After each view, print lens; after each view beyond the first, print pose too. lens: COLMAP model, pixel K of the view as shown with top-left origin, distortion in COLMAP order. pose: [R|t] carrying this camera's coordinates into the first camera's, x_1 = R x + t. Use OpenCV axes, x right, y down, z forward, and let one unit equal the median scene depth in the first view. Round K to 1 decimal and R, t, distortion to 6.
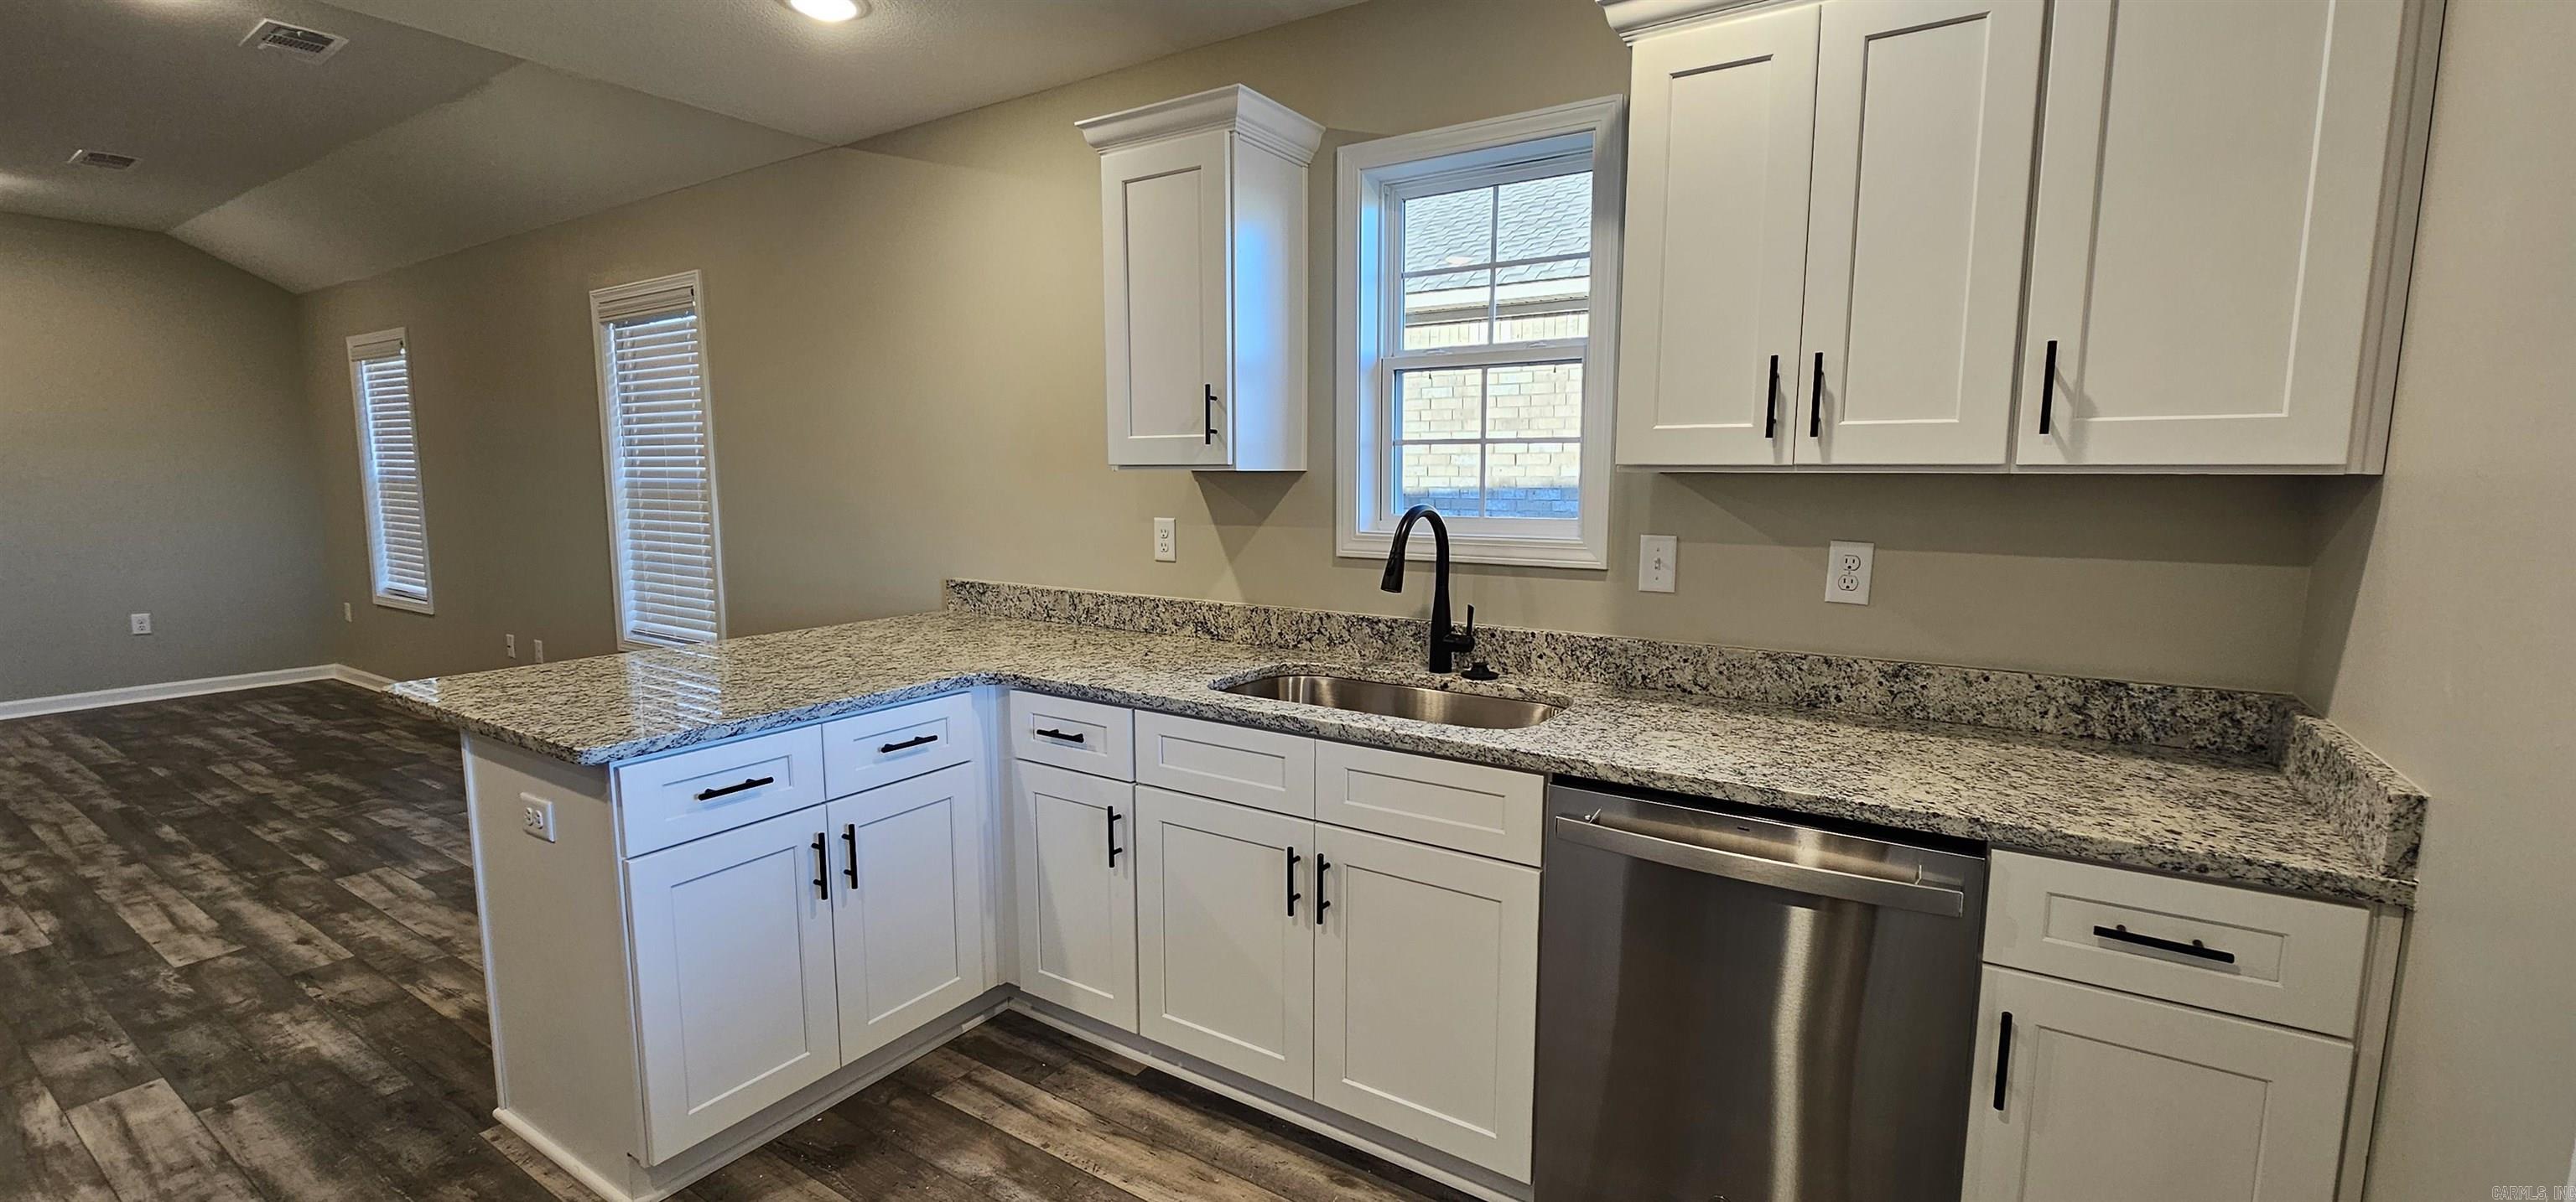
lens RADIAL K [[1042.2, 0, 1288.0], [0, 1042.2, 601.0], [0, 0, 1]] dist [0.000111, -0.000153]
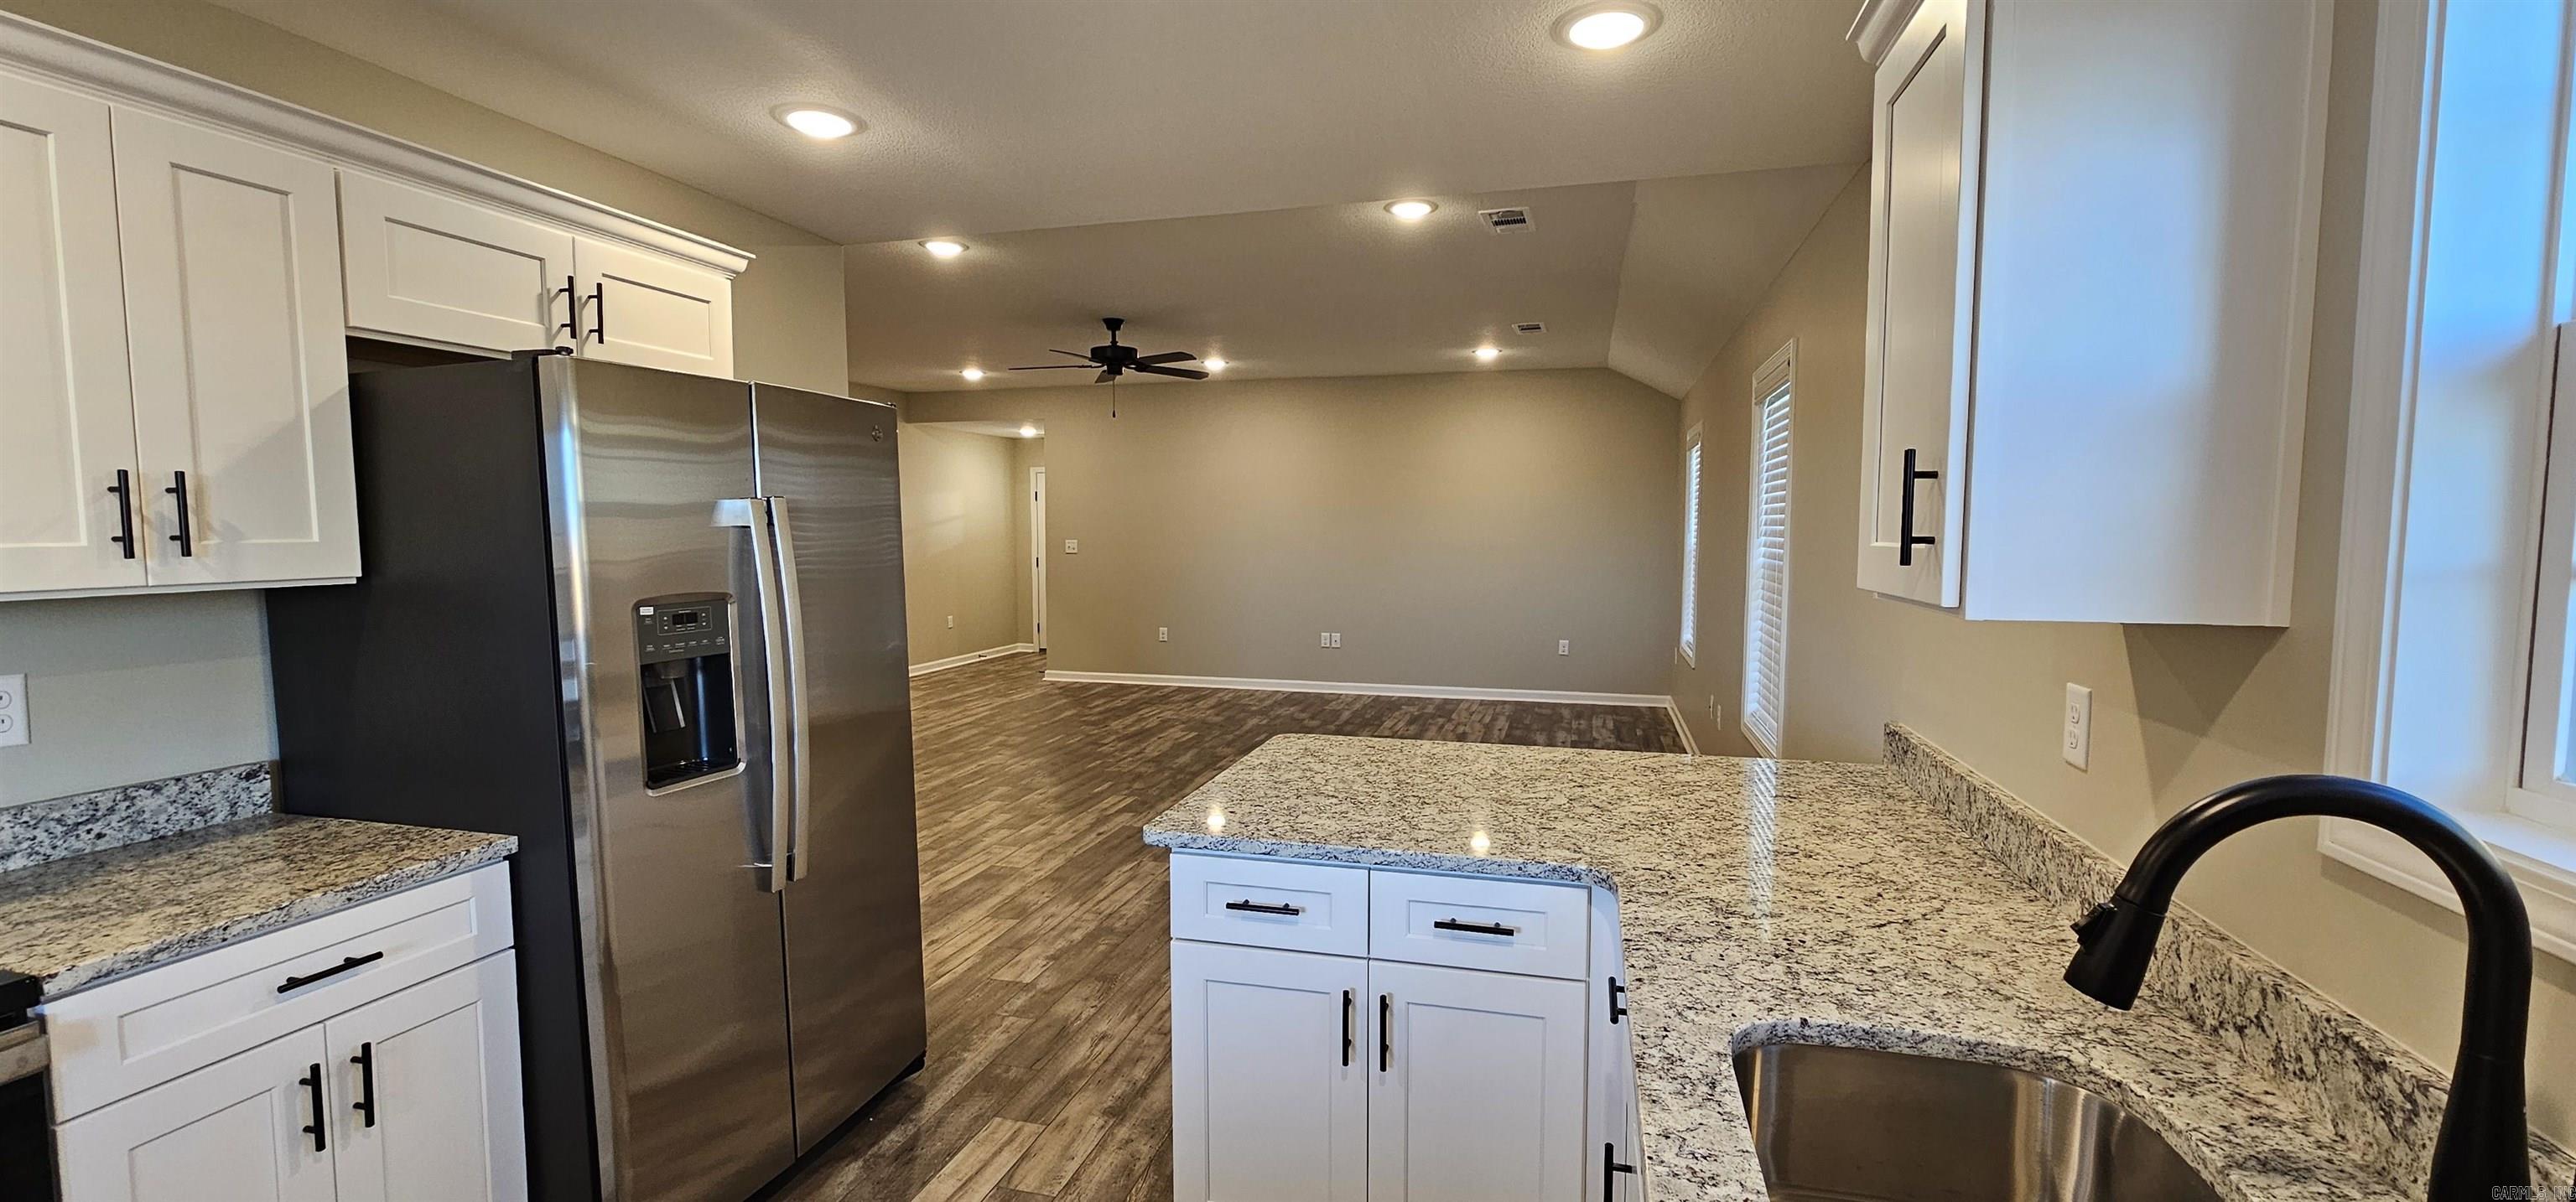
lens RADIAL K [[1042.2, 0, 1288.0], [0, 1042.2, 601.0], [0, 0, 1]] dist [0.000111, -0.000153]
pose [[0.327660, 0.066411, -0.942459, 0.339060], [-0.117489, 0.992648, 0.029101, -0.123302], [0.937462, 0.101193, 0.333054, 0.601981]]
